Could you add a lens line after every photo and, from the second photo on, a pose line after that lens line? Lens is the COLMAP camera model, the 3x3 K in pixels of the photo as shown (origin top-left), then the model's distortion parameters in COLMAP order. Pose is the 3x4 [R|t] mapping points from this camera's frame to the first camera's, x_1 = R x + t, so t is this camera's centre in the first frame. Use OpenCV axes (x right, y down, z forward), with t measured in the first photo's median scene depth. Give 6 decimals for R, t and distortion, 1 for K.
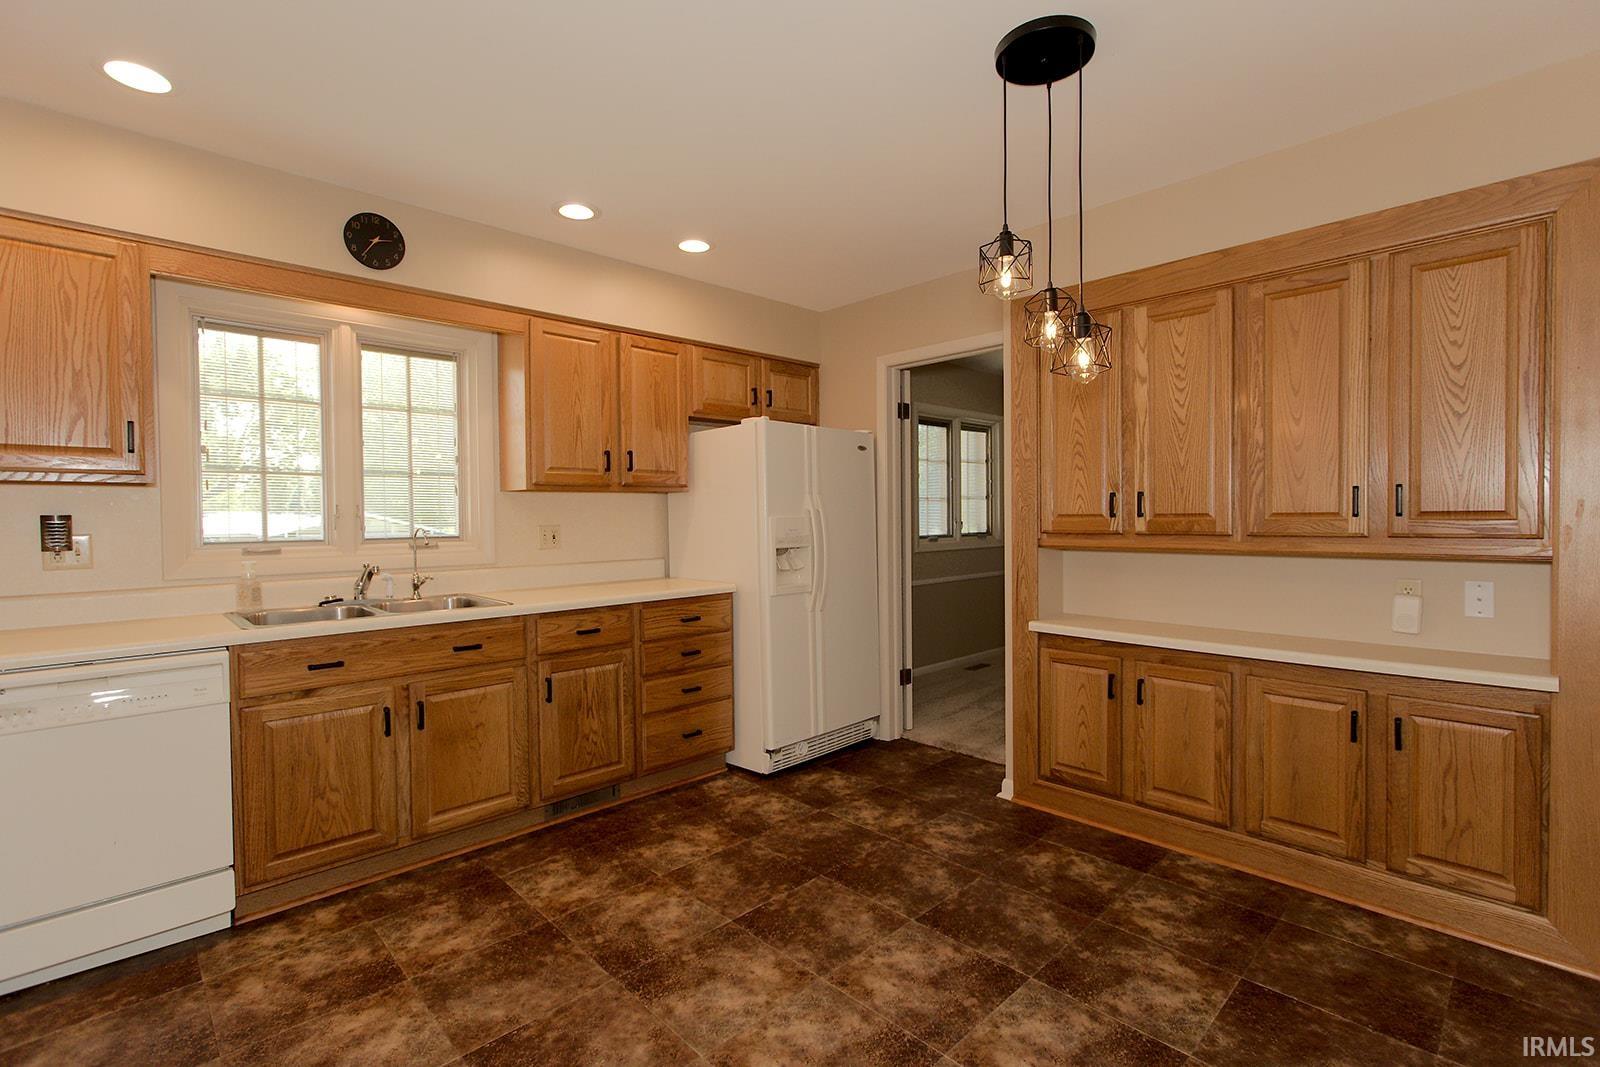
lens RADIAL K [[726.7, 0, 808.4], [0, 726.7, 529.8], [0, 0, 1]] dist [-0.011383, 0.007073]
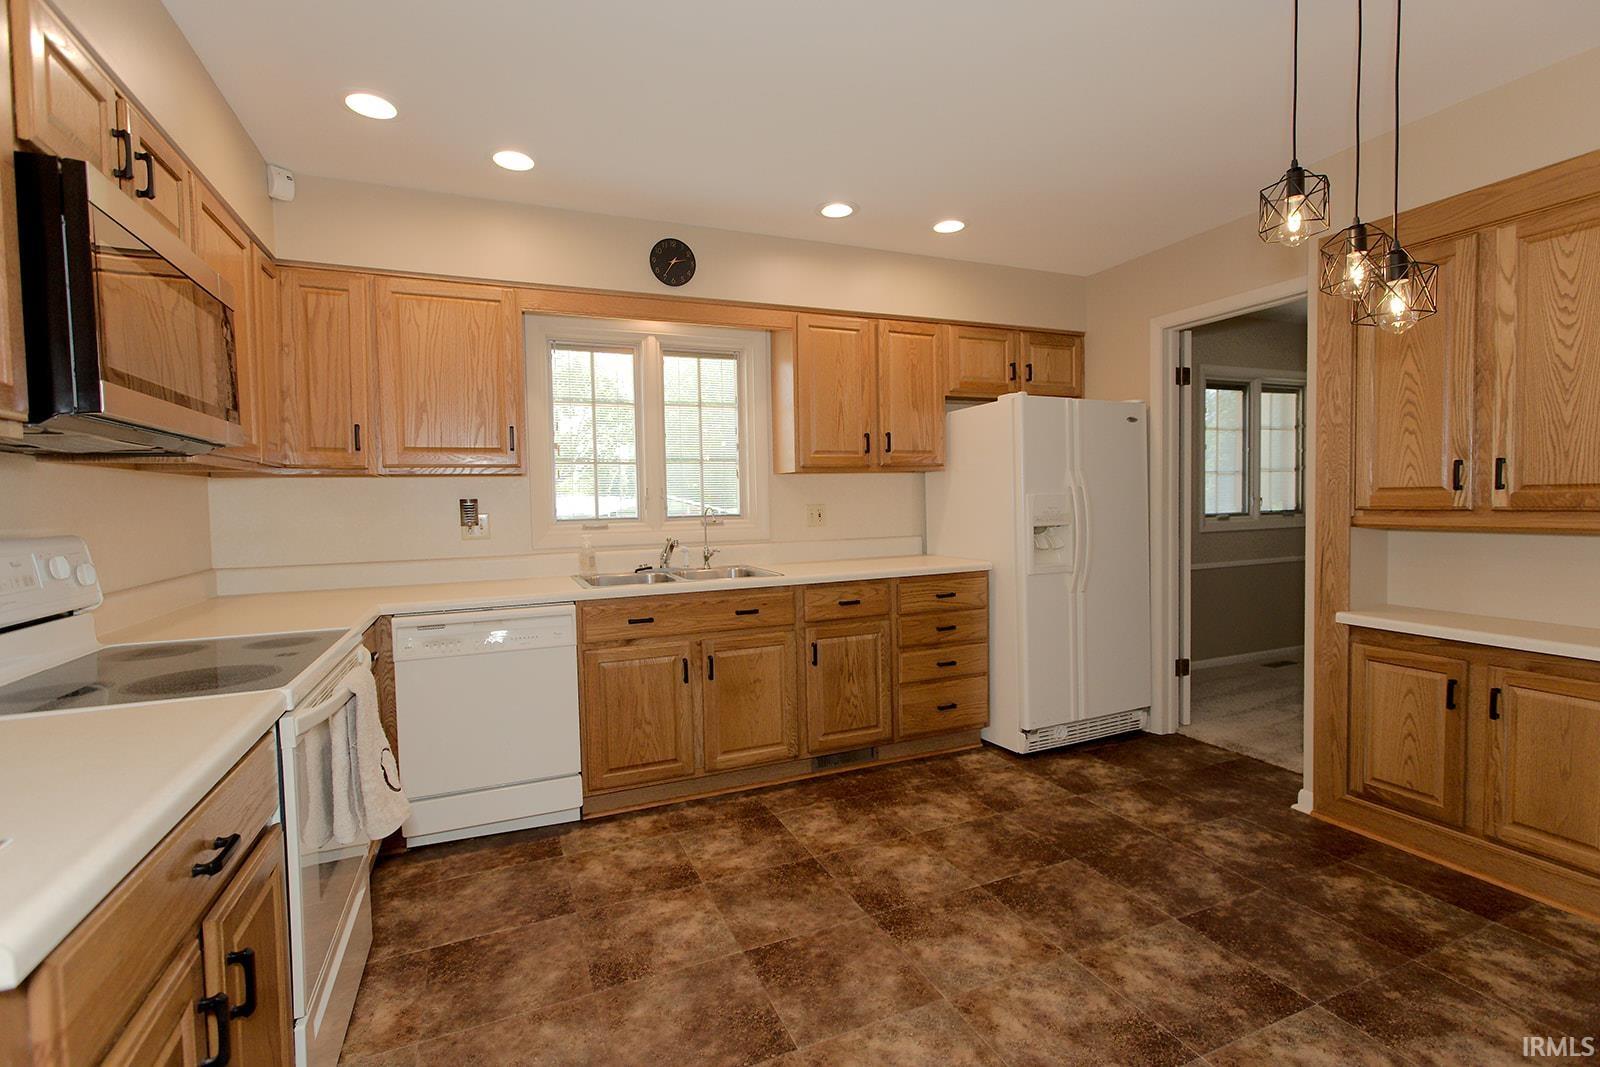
lens RADIAL K [[731.7, 0, 801.6], [0, 731.7, 531.2], [0, 0, 1]] dist [-0.015437, 0.007704]
pose [[0.933134, 0.006584, -0.359469, 0.022851], [0.004329, 0.999554, 0.029545, 0.001749], [0.359503, -0.029126, 0.932689, -0.038988]]
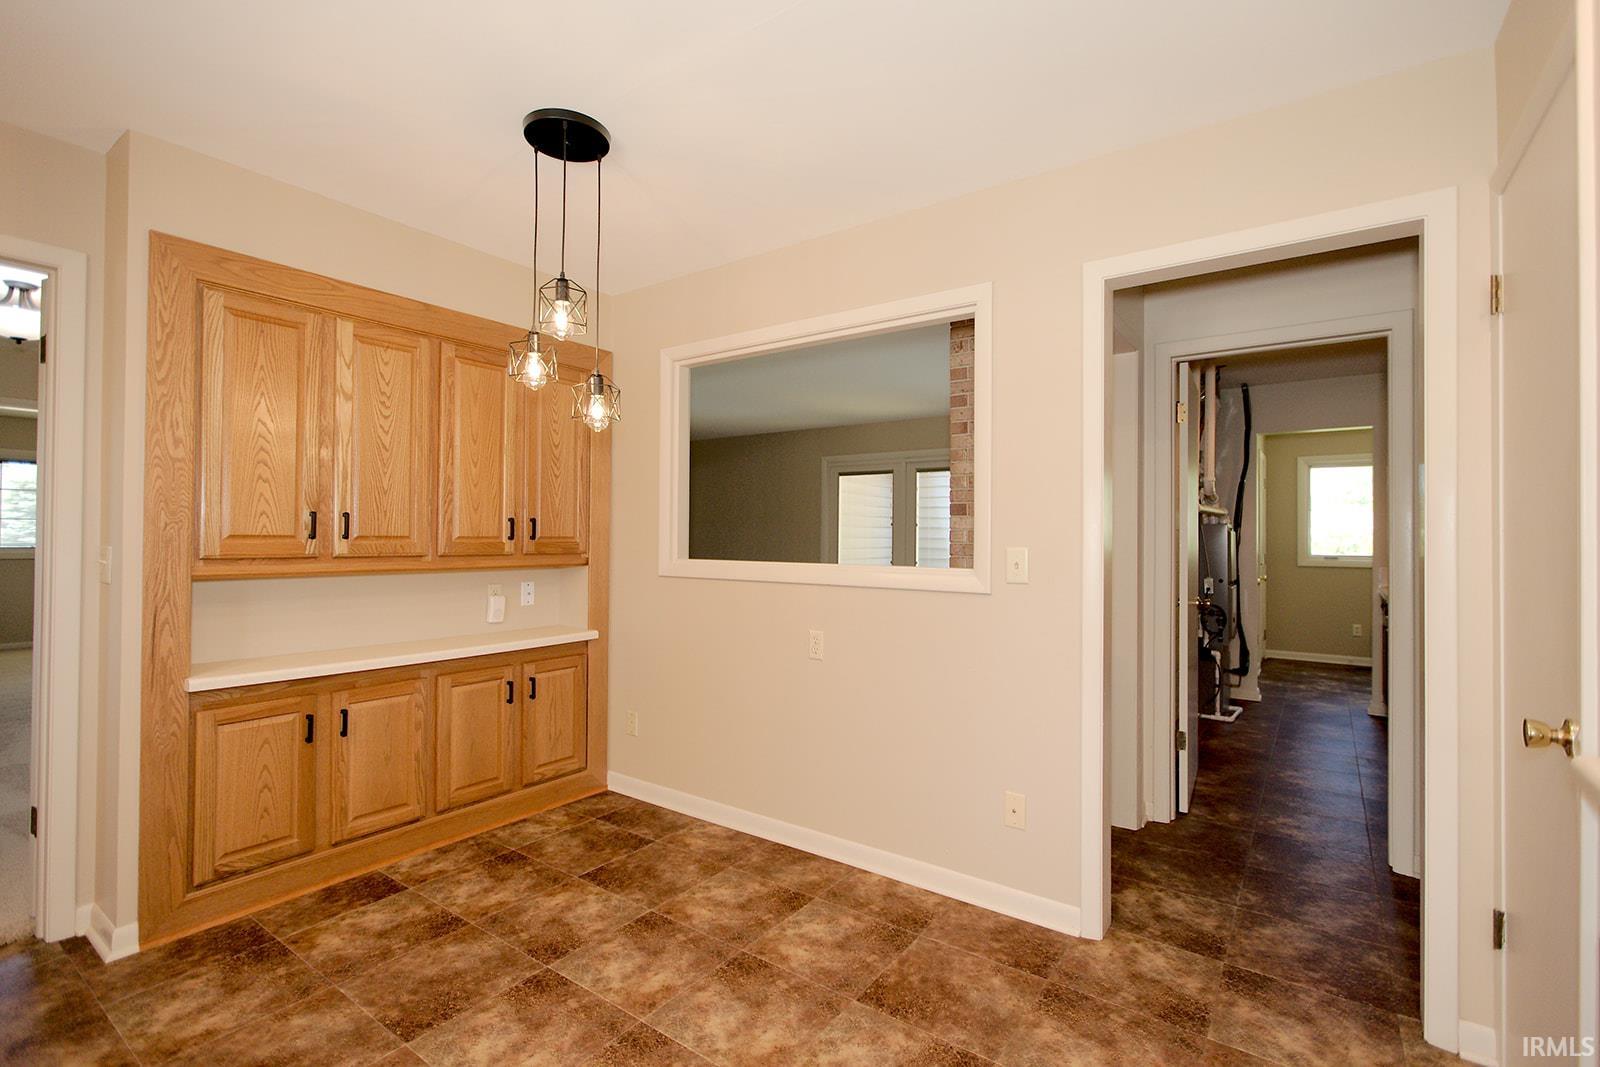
lens RADIAL K [[726.7, 0, 808.4], [0, 726.7, 529.8], [0, 0, 1]] dist [-0.011383, 0.007073]
pose [[-0.182394, 0.018787, 0.983046, -0.609806], [0.013743, 0.999768, -0.016557, -0.005814], [-0.983129, 0.010490, -0.182610, 0.590588]]
